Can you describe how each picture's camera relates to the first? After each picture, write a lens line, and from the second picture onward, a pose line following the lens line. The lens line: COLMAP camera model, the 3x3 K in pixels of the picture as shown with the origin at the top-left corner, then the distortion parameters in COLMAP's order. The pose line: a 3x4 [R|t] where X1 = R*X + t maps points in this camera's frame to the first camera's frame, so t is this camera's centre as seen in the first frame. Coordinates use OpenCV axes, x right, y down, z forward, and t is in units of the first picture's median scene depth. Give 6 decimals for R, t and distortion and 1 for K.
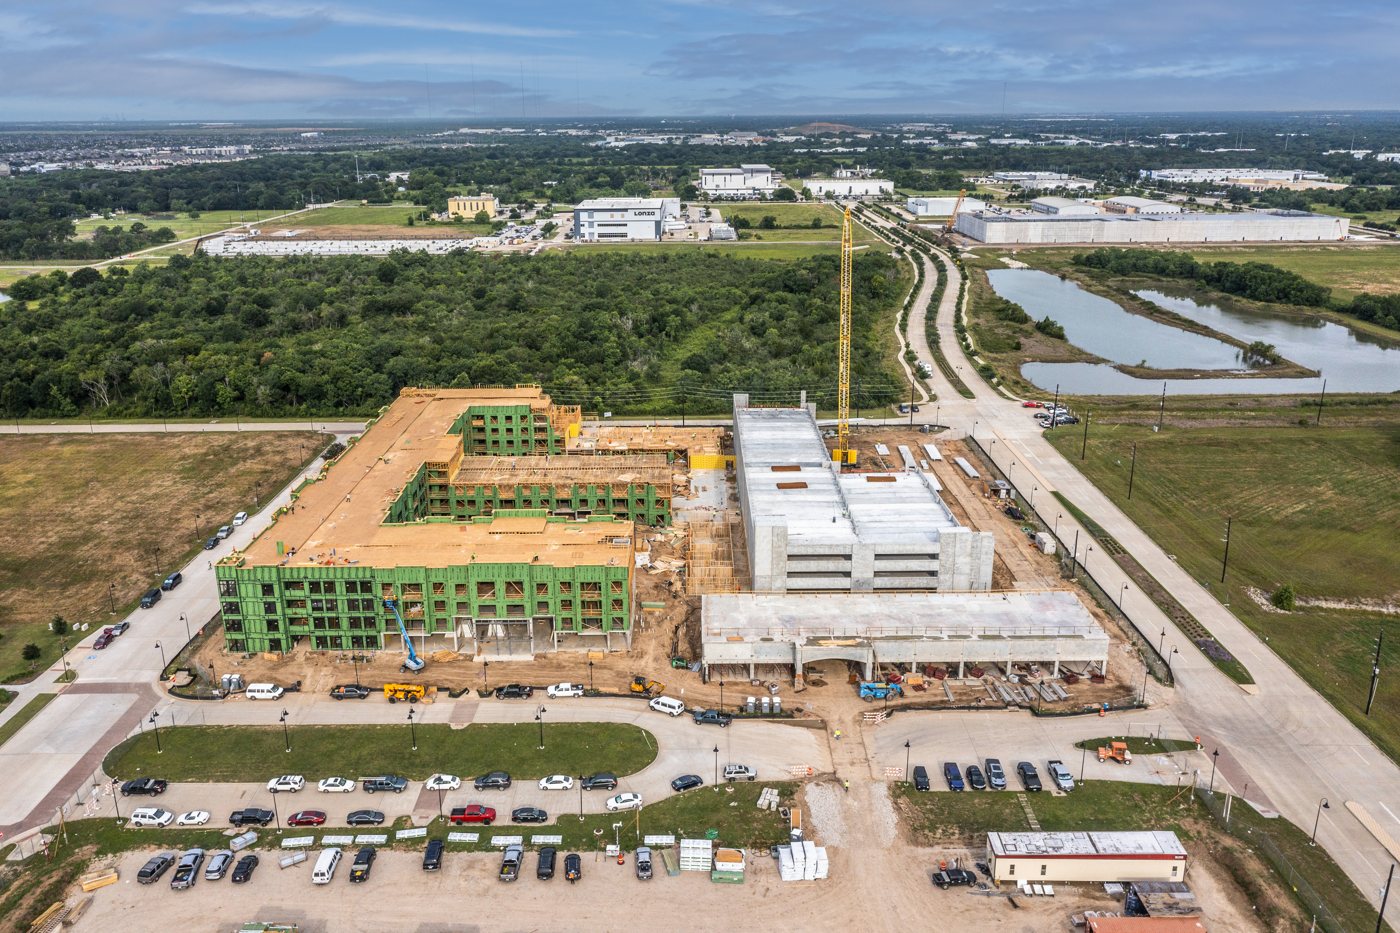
lens RADIAL K [[1105.4, 0, 701.1], [0, 1105.4, 468.2], [0, 0, 1]] dist [0.001239, 0.003404]
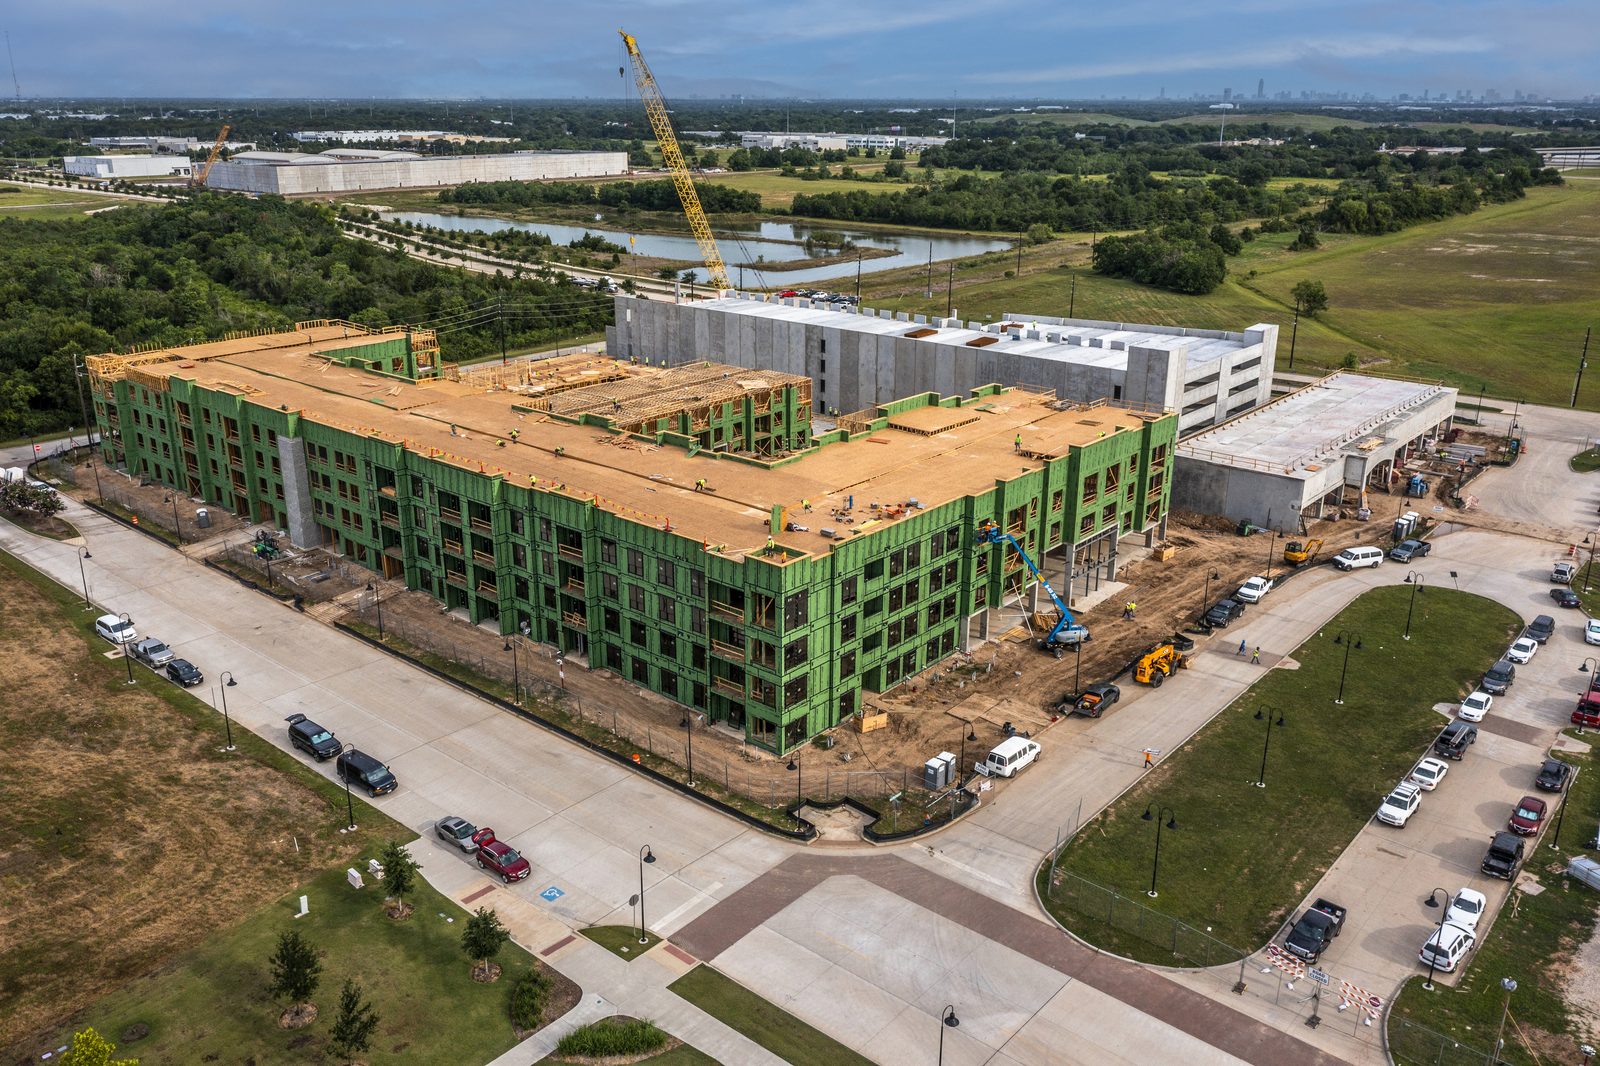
lens RADIAL K [[1263.3, 0, 798.9], [0, 1263.3, 525.1], [0, 0, 1]] dist [0.001239, 0.003404]
pose [[0.657778, -0.234759, 0.715693, -0.789258], [0.227098, 0.967783, 0.108727, 0.016673], [-0.718161, 0.091015, 0.689899, 0.625100]]
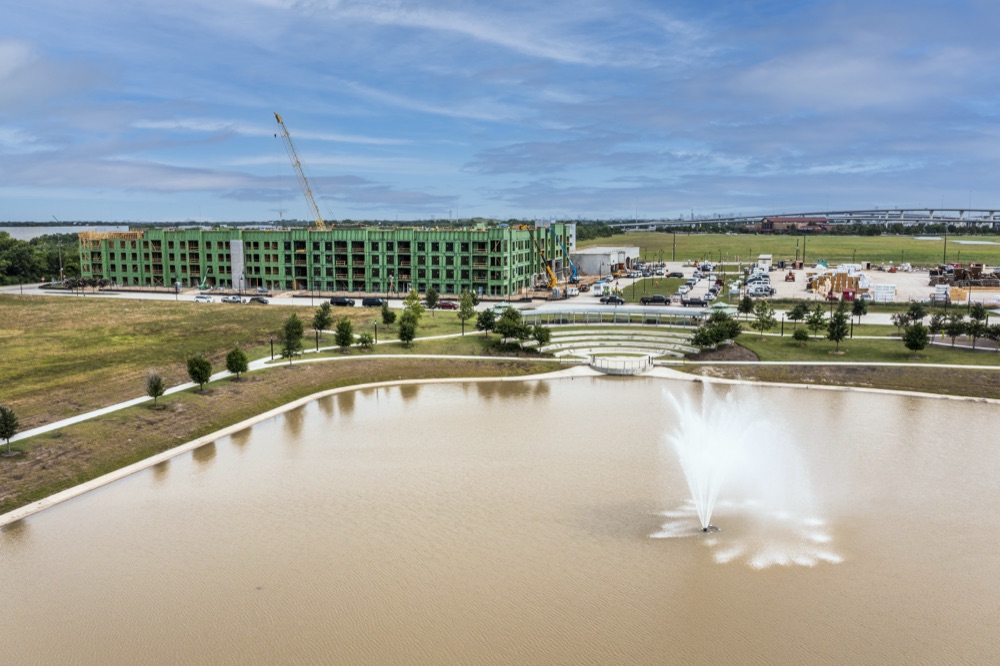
lens RADIAL K [[789.6, 0, 500.7], [0, 789.6, 334.7], [0, 0, 1]] dist [0.001239, 0.003404]
pose [[0.321261, -0.134580, 0.937379, -1.383405], [0.298001, 0.953930, 0.034824, 0.178829], [-0.898881, 0.268152, 0.346565, 0.677461]]
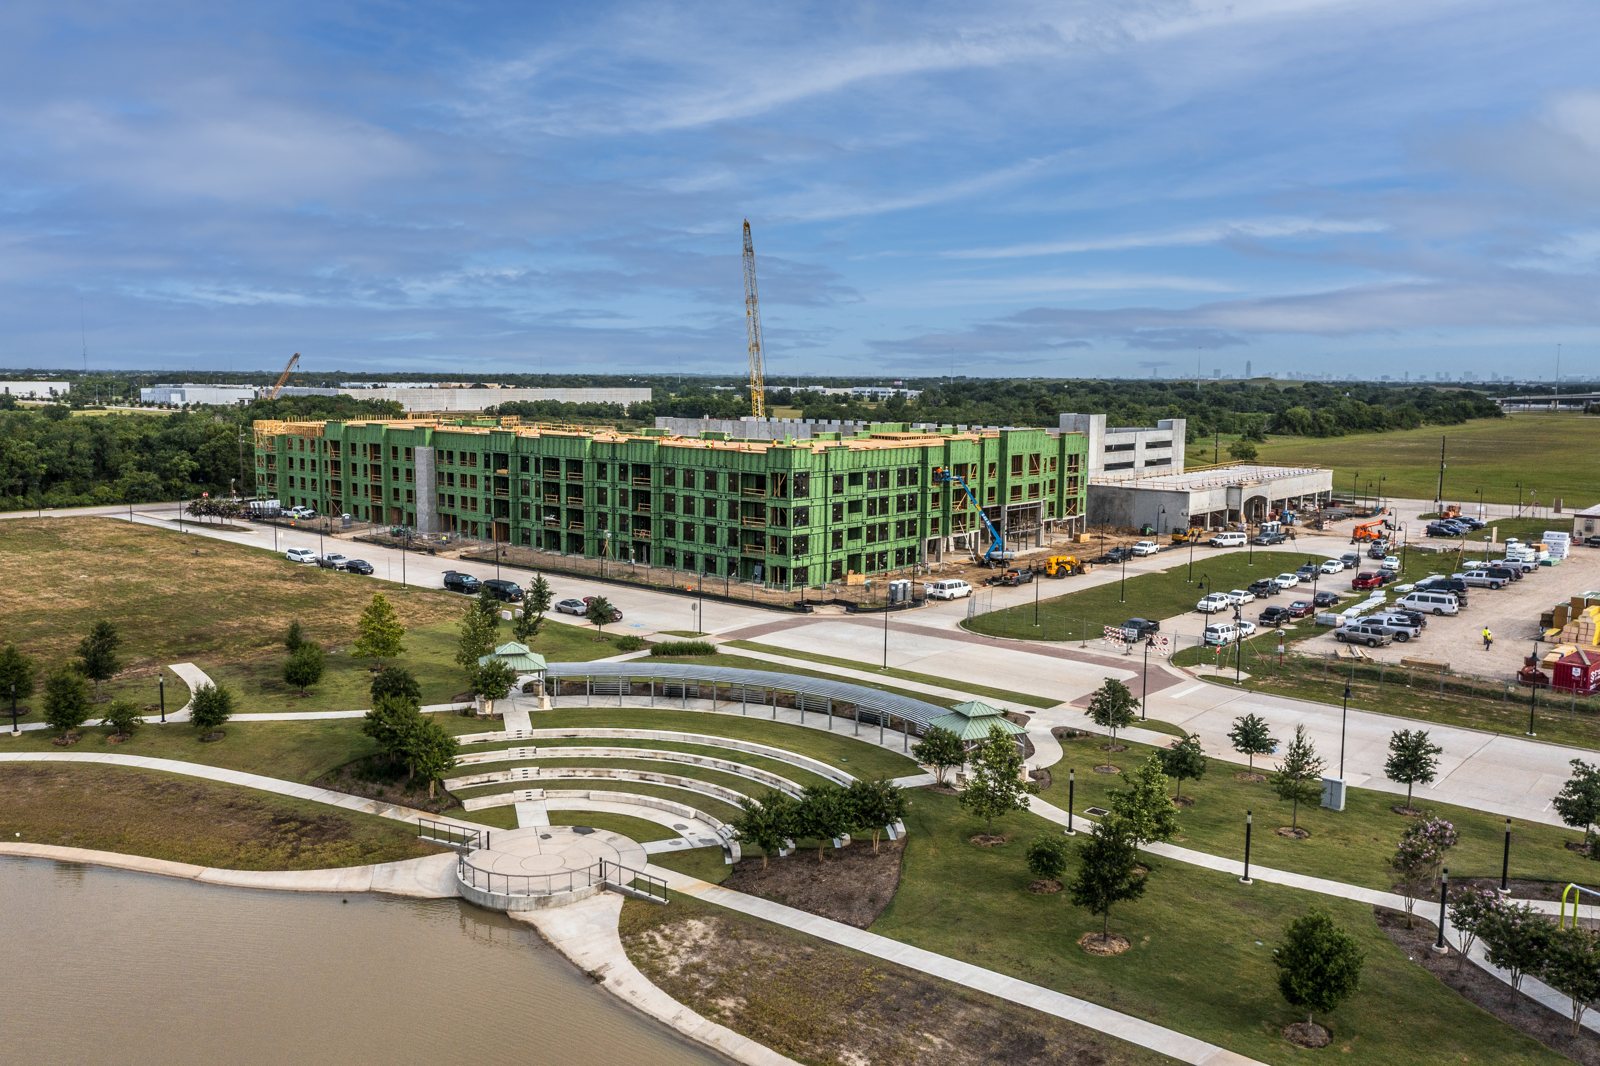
lens RADIAL K [[1263.3, 0, 801.5], [0, 1263.3, 533.3], [0, 0, 1]] dist [0.001239, 0.003404]
pose [[0.661939, -0.081619, 0.745101, -0.999054], [0.220850, 0.971163, -0.089819, 0.205351], [-0.716283, 0.224010, 0.660877, 0.488482]]
